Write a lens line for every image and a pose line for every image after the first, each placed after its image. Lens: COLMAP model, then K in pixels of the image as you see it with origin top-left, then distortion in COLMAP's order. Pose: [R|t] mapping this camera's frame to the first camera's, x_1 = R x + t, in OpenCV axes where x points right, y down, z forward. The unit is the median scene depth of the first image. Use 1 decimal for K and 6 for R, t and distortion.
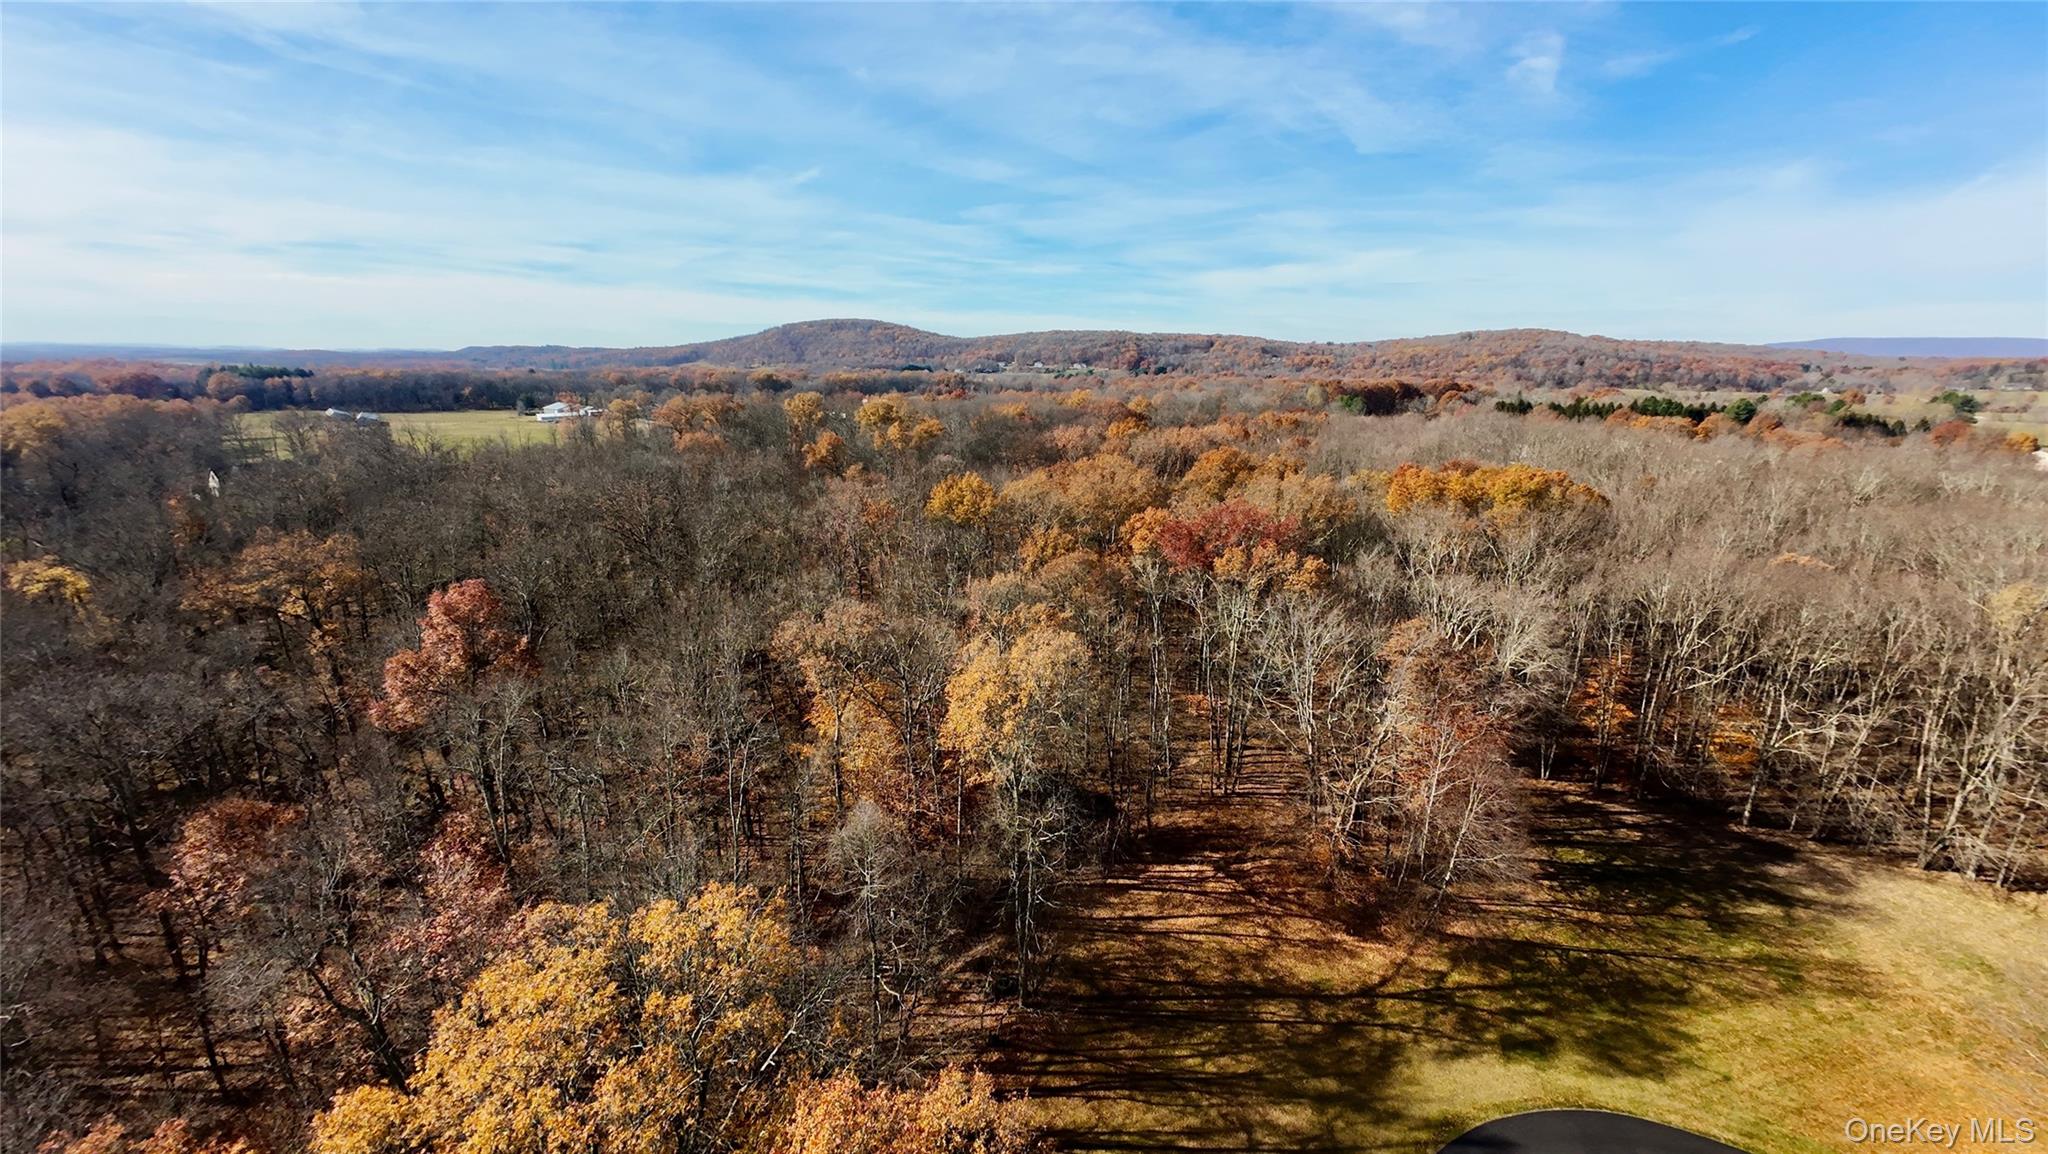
lens RADIAL K [[799.5, 0, 1027.7], [0, 799.5, 572.9], [0, 0, 1]] dist [-0.006120, 0.004602]
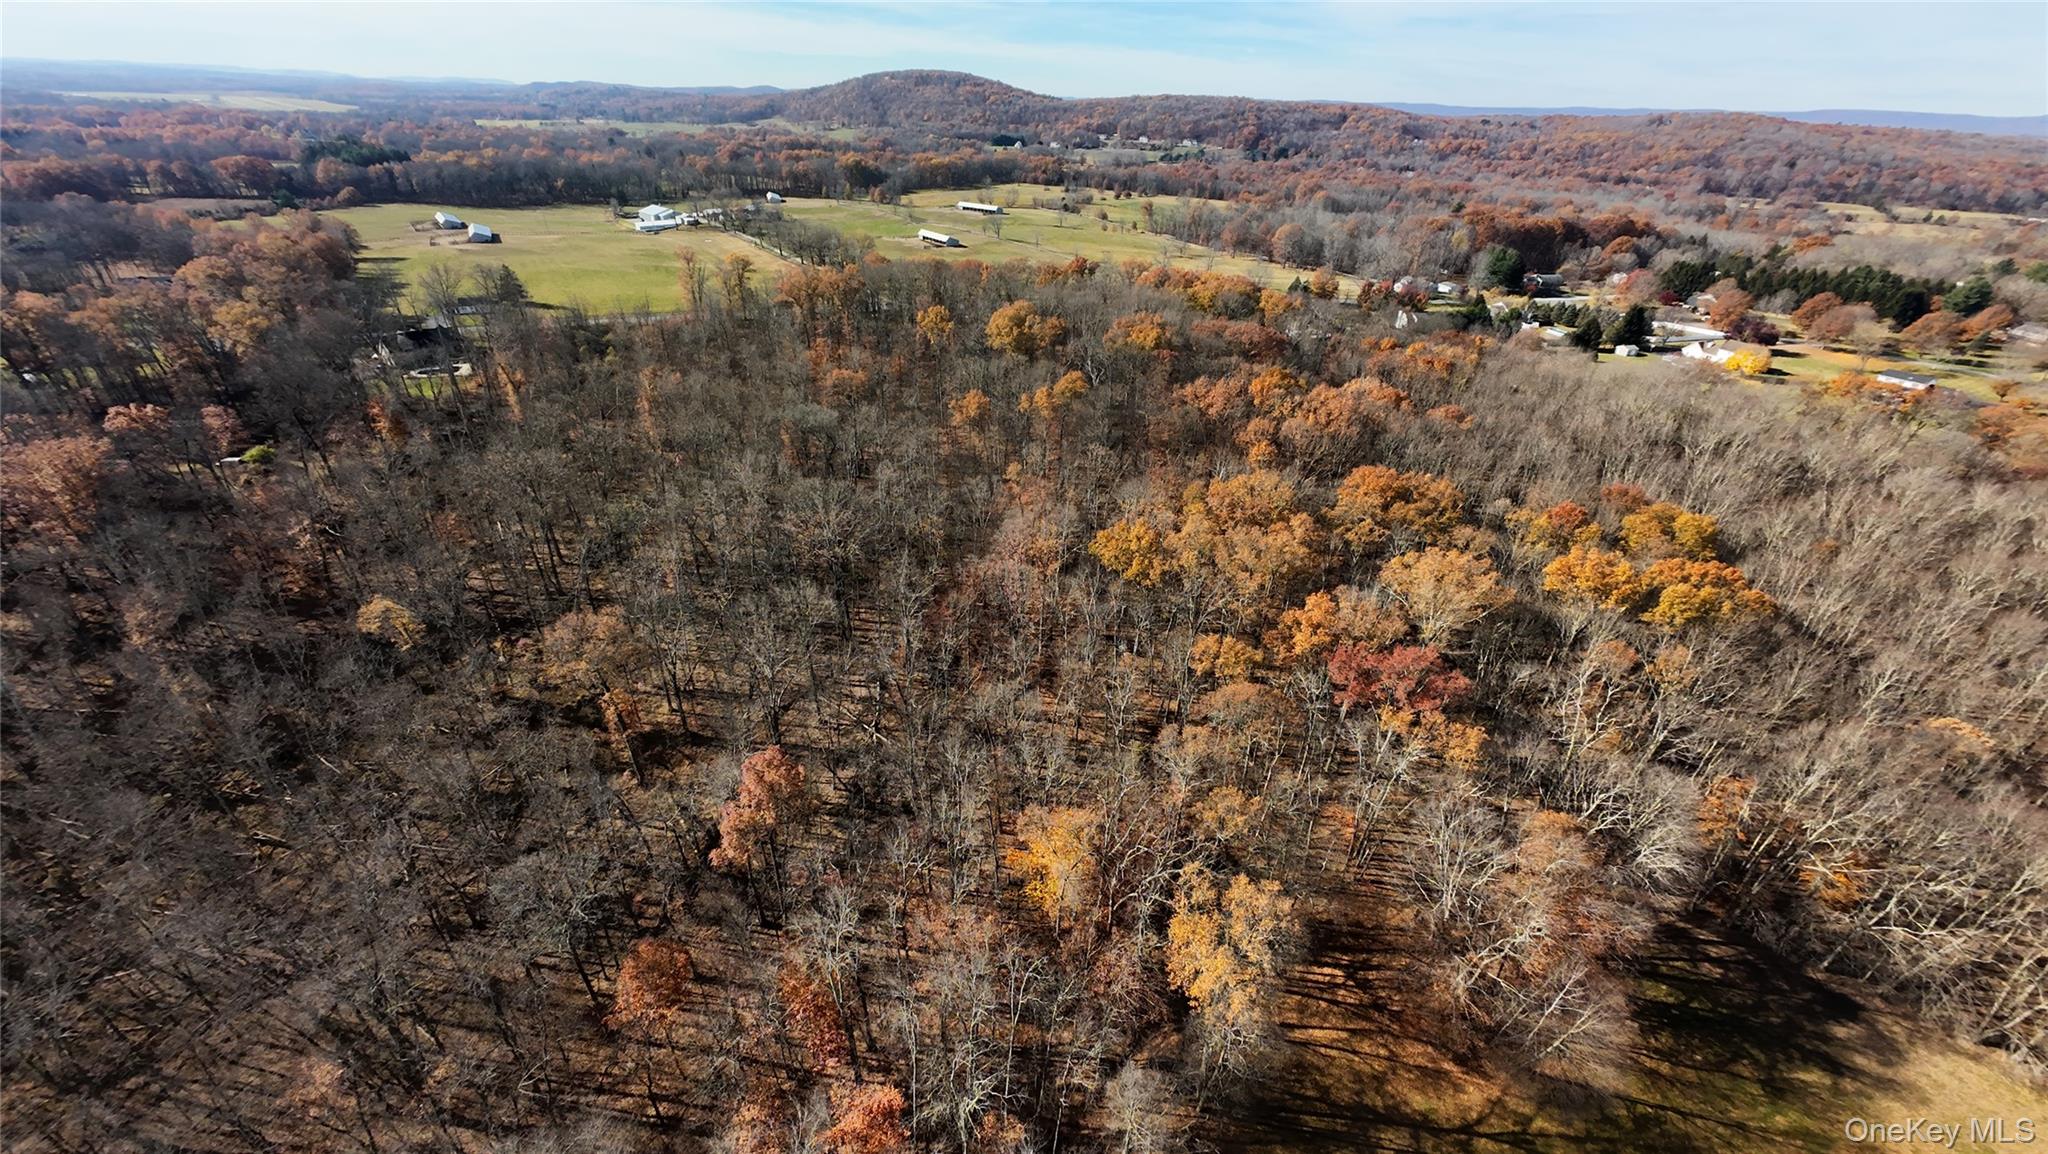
lens RADIAL K [[799.6, 0, 1026.4], [0, 799.6, 575.6], [0, 0, 1]] dist [-0.006427, 0.004285]
pose [[0.993894, 0.077129, -0.078898, -0.211370], [-0.053378, 0.961949, 0.267964, -0.545727], [0.096563, -0.262117, 0.960193, -0.064725]]
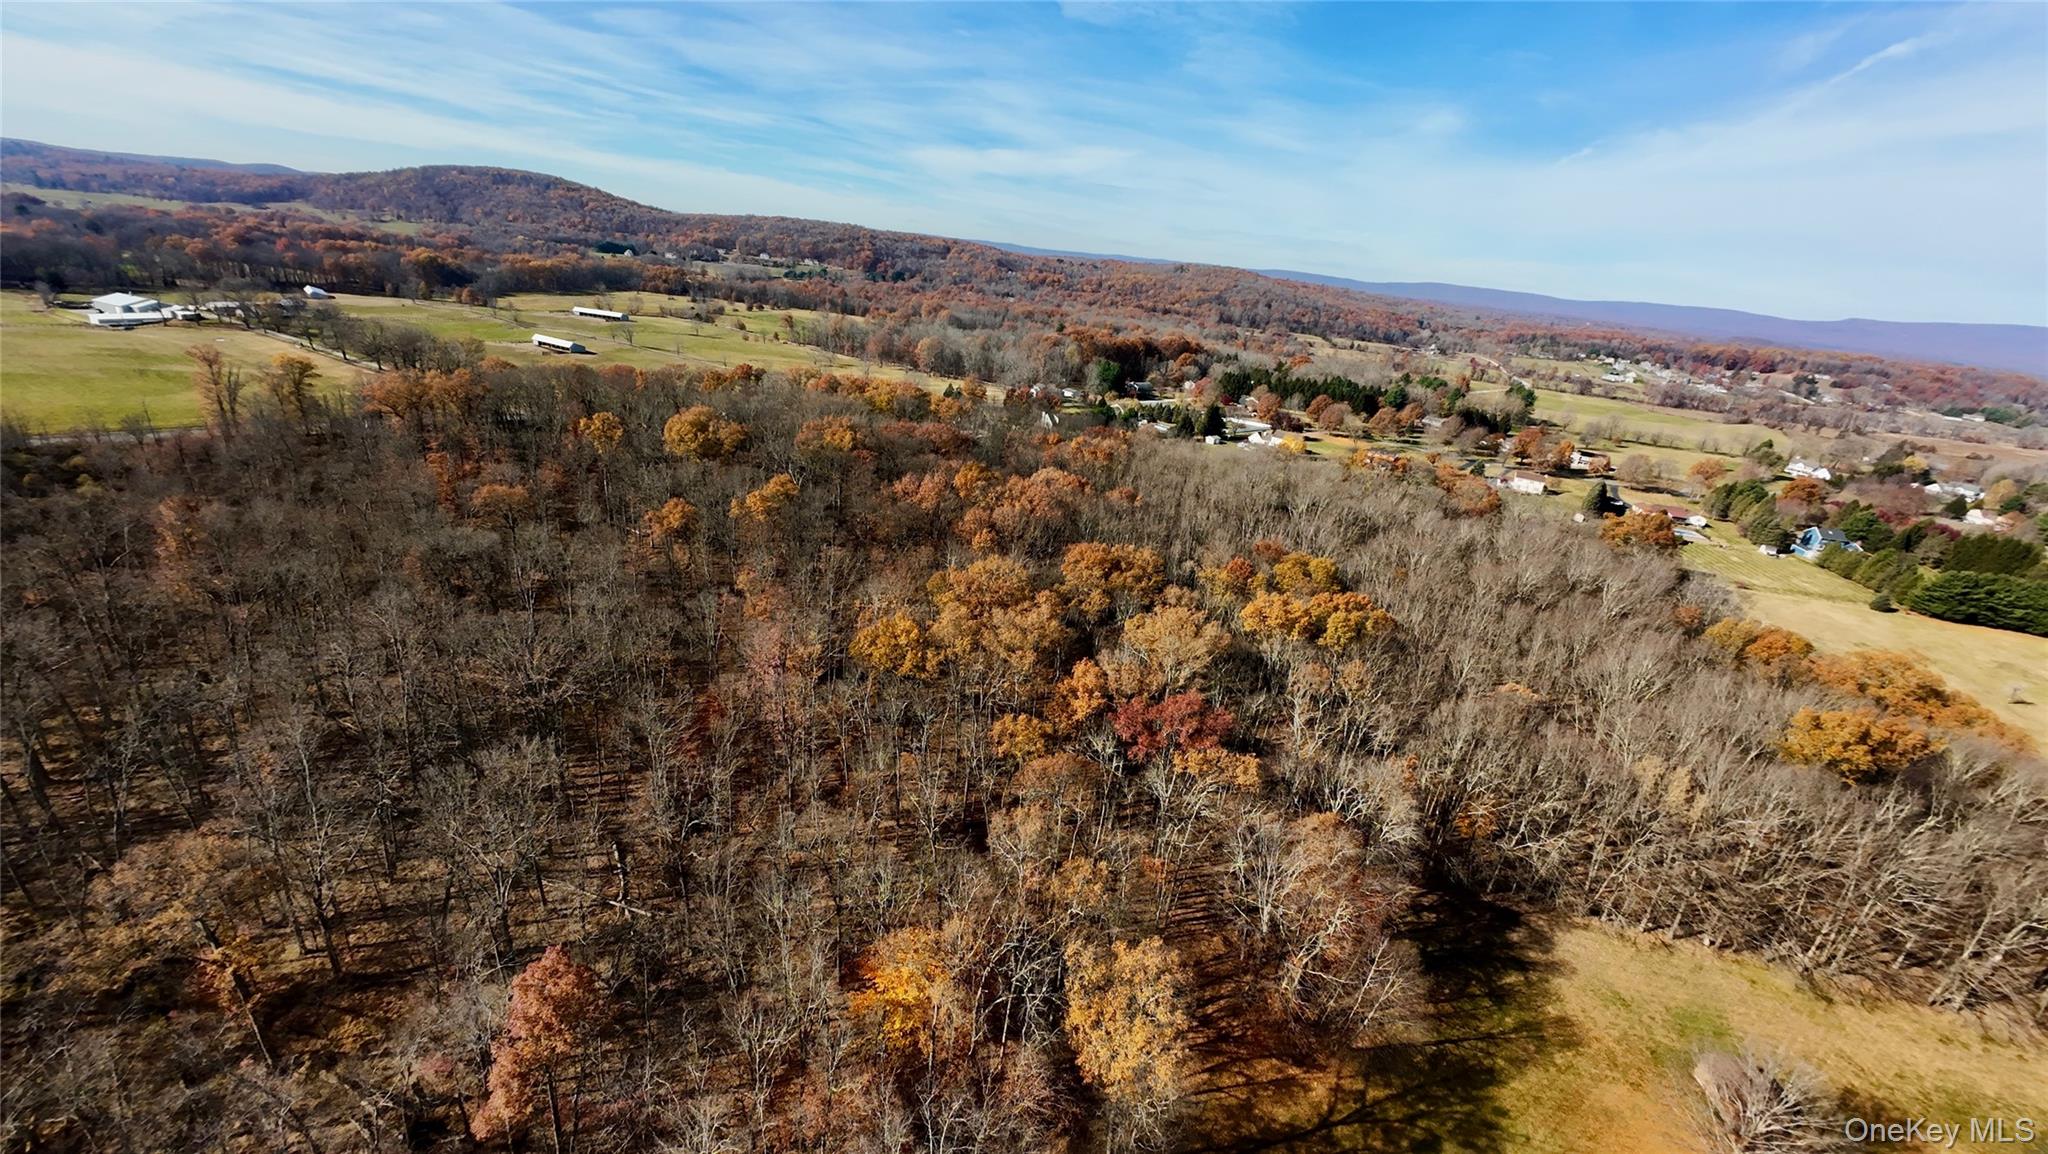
lens RADIAL K [[799.8, 0, 1028.3], [0, 799.8, 575.1], [0, 0, 1]] dist [-0.002724, 0.001905]
pose [[0.942814, -0.033347, 0.331647, -0.424643], [-0.010715, 0.991437, 0.130148, -0.517391], [-0.333147, -0.126259, 0.934383, -0.019331]]
